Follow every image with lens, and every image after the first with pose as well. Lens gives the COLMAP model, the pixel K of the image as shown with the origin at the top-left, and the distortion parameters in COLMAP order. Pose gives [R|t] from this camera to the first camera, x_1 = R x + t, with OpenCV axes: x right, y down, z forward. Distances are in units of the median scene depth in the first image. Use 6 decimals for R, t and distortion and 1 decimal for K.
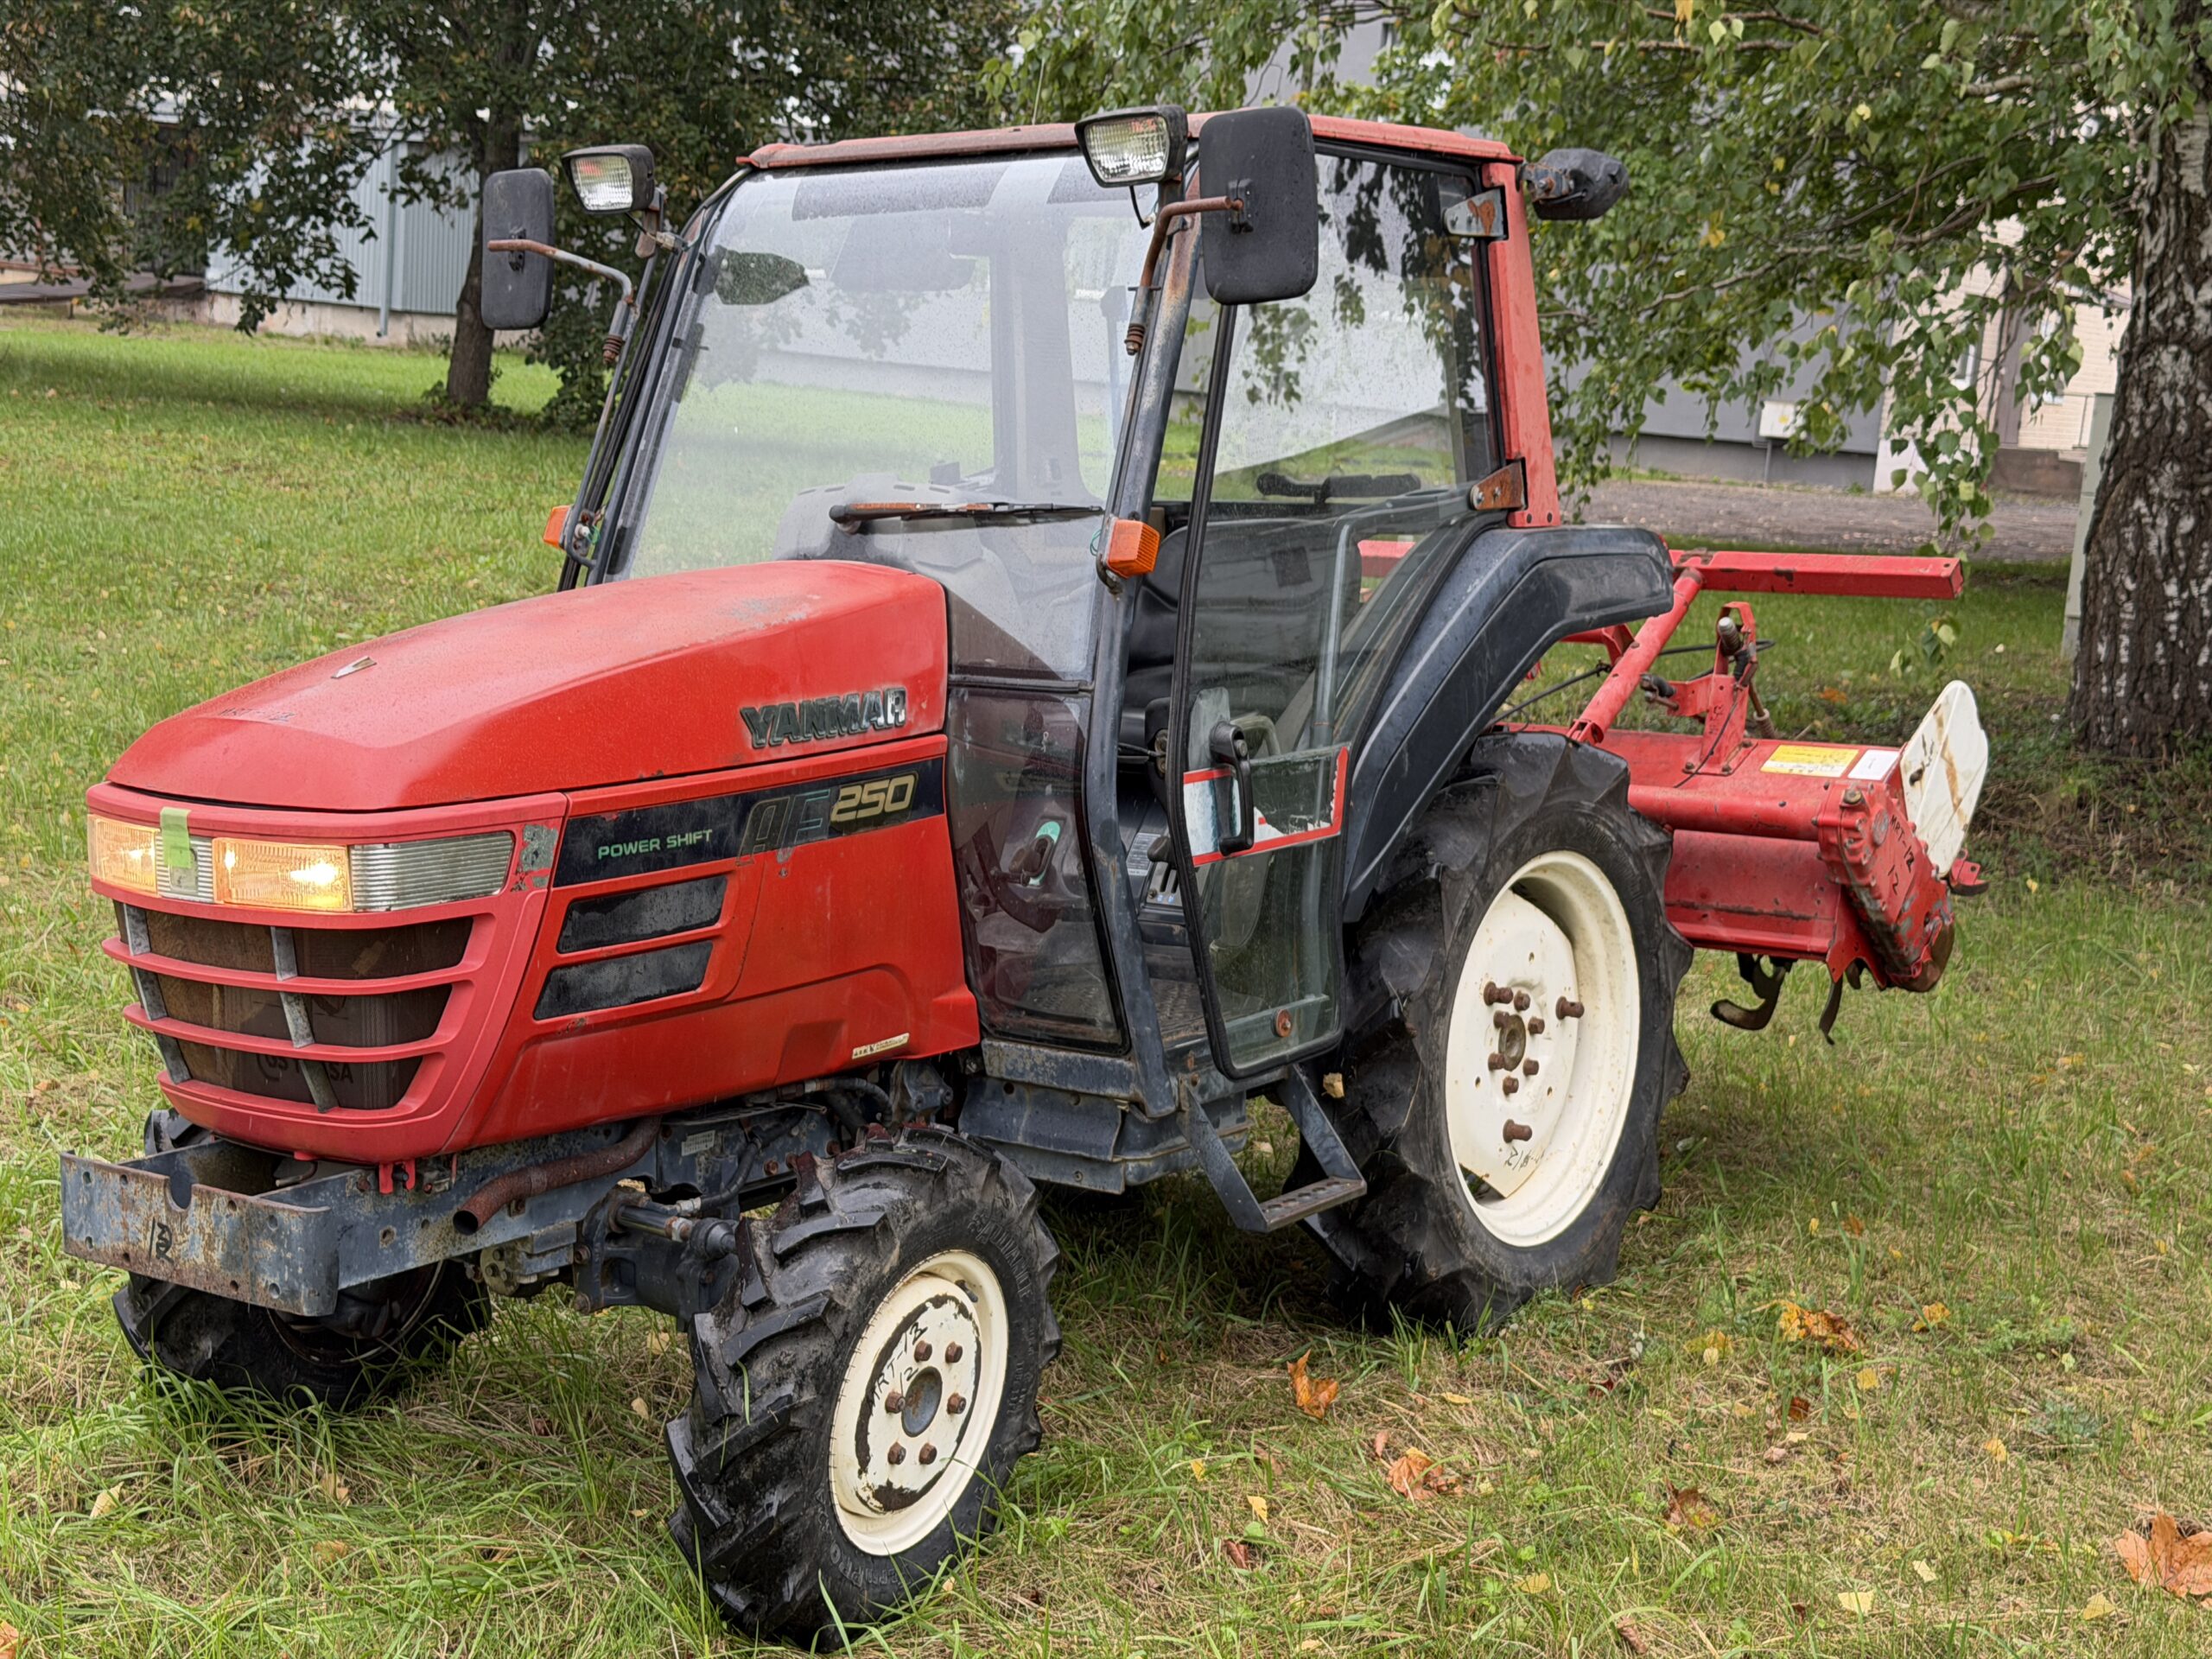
lens RADIAL K [[3121.6, 0, 1106.0], [0, 3121.6, 829.5], [0, 0, 1]] dist [0.137925, -0.035012]
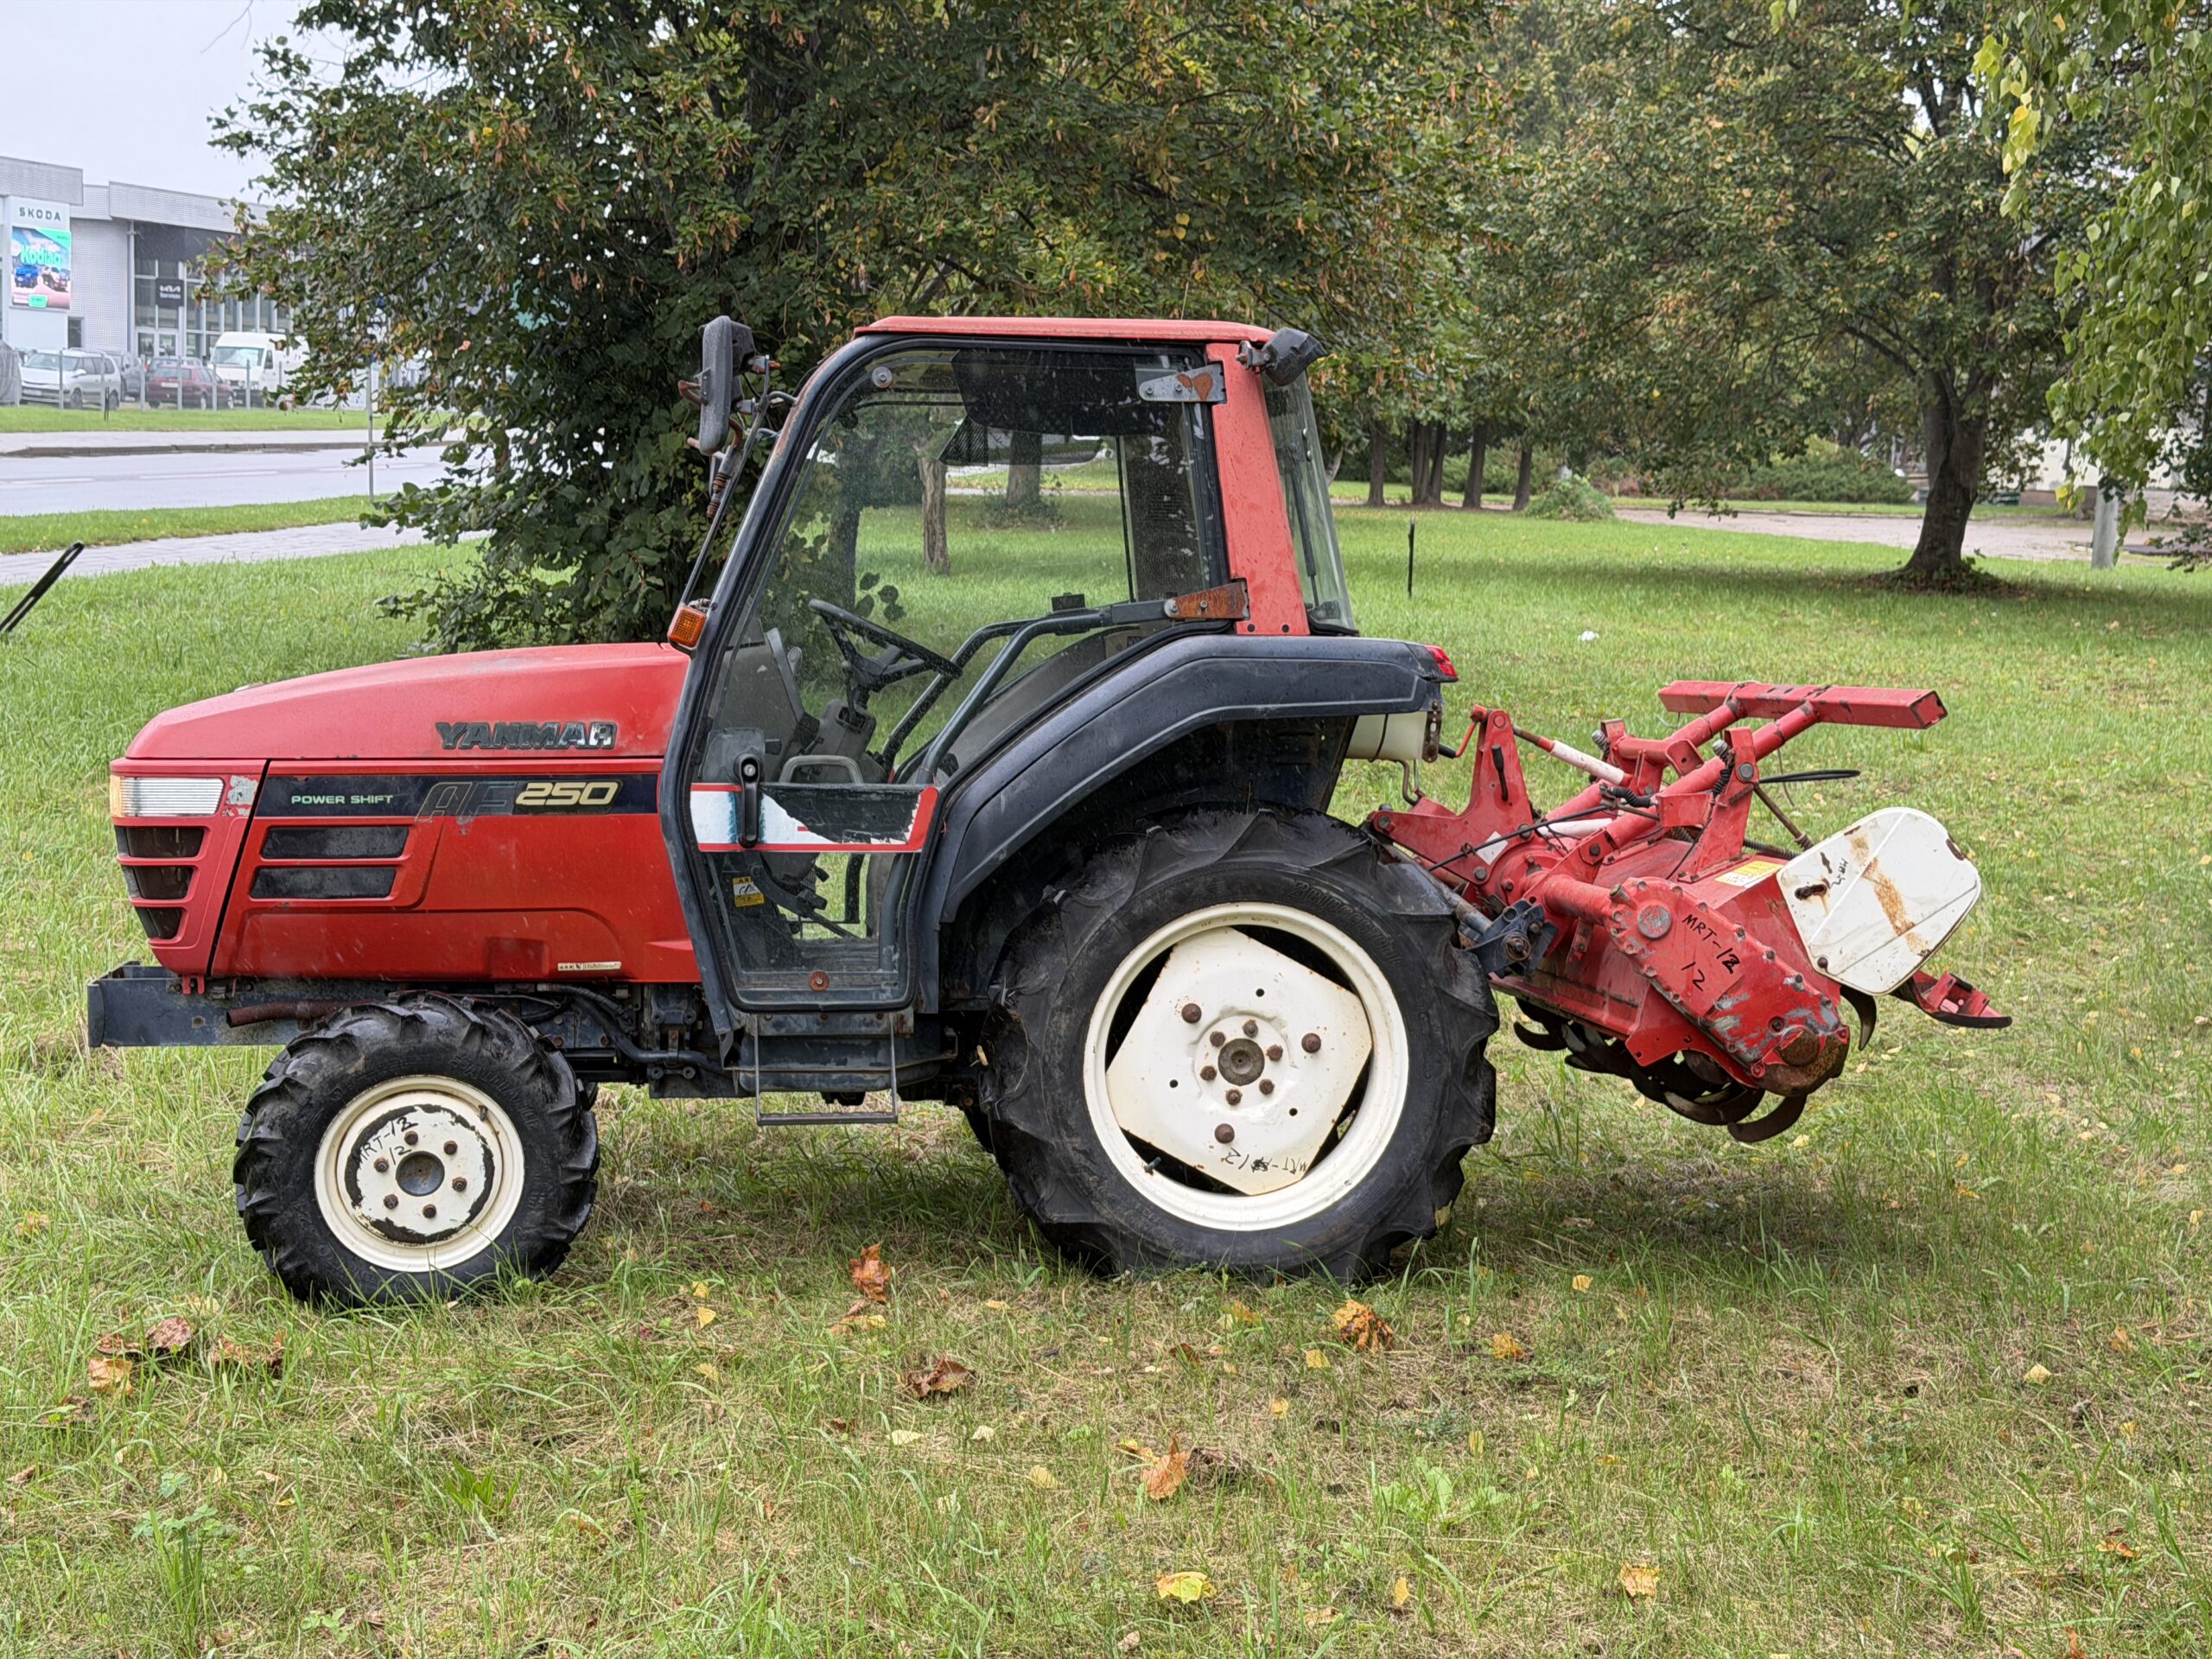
lens RADIAL K [[3121.6, 0, 1106.0], [0, 3121.6, 829.5], [0, 0, 1]] dist [0.137925, -0.035012]
pose [[0.698331, 0.045193, -0.714347, 1.213149], [-0.103102, 0.993948, -0.037909, 0.038519], [0.708311, 0.100124, 0.698764, 0.146446]]
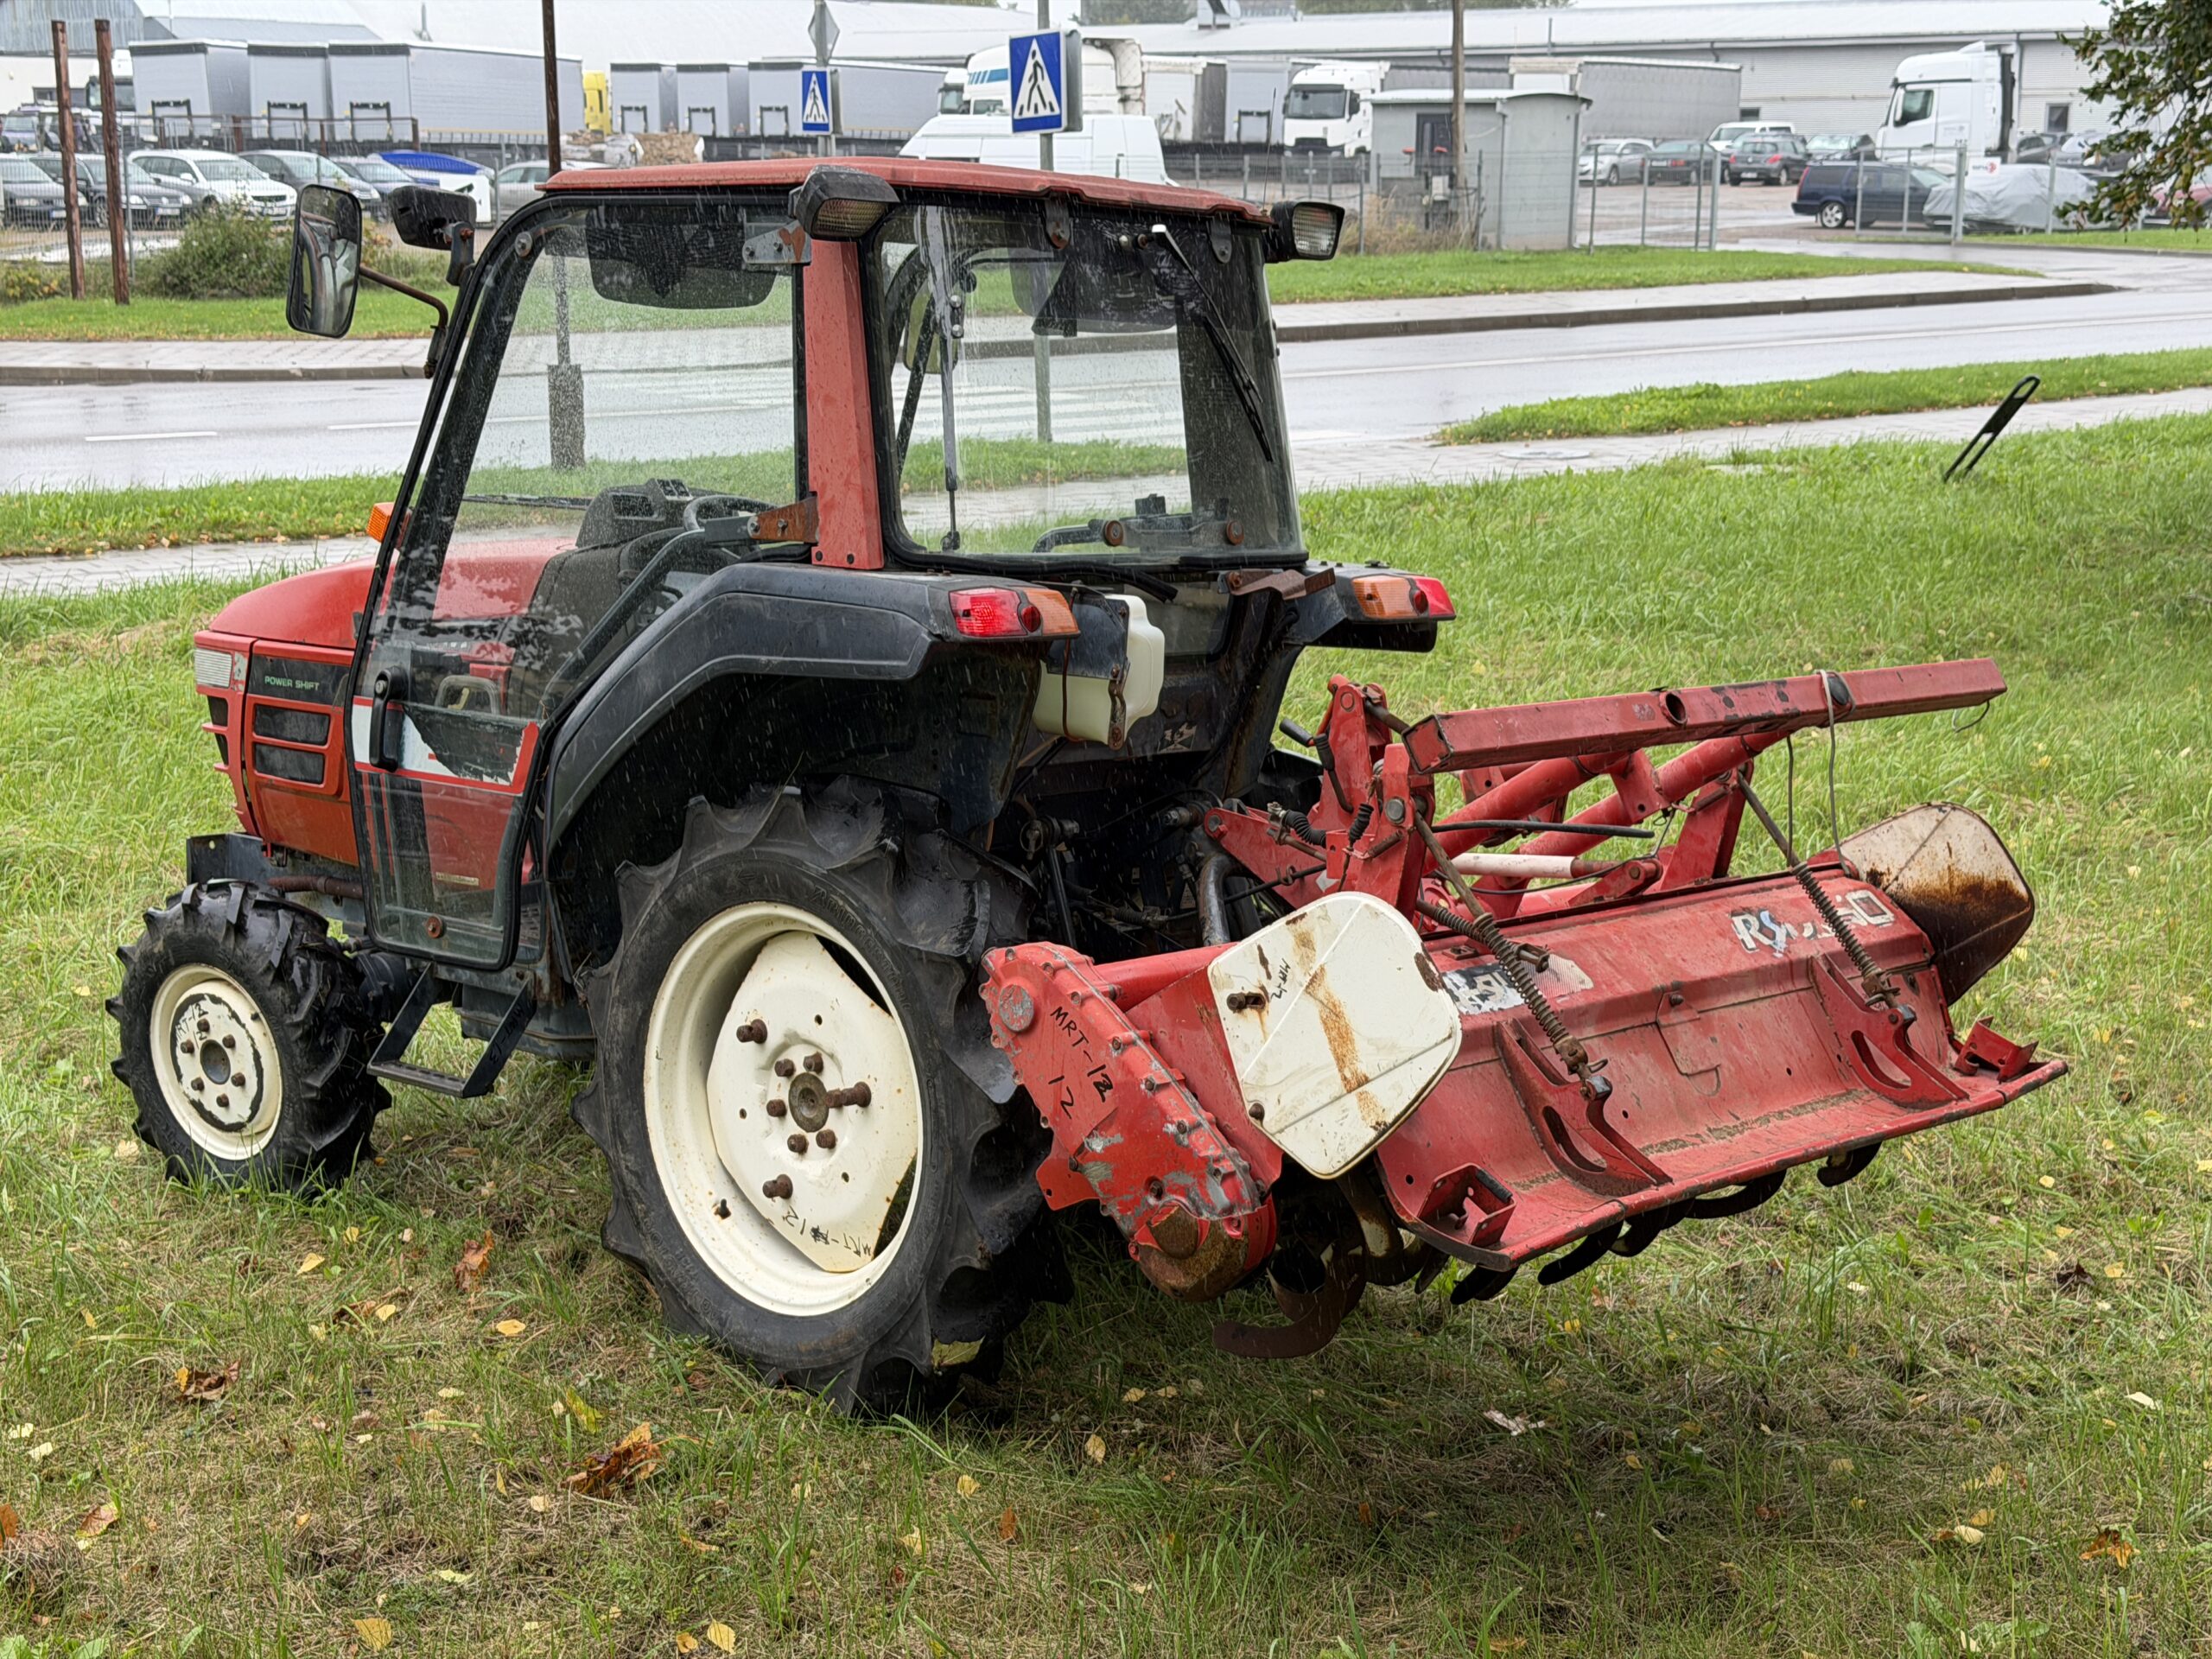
lens RADIAL K [[3024.4, 0, 1106.0], [0, 3024.4, 829.5], [0, 0, 1]] dist [0.167646, 0.055083]
pose [[-0.097014, 0.132771, -0.986387, 1.310784], [-0.161678, 0.975796, 0.147247, -0.210510], [0.982063, 0.173762, -0.073199, 1.462181]]
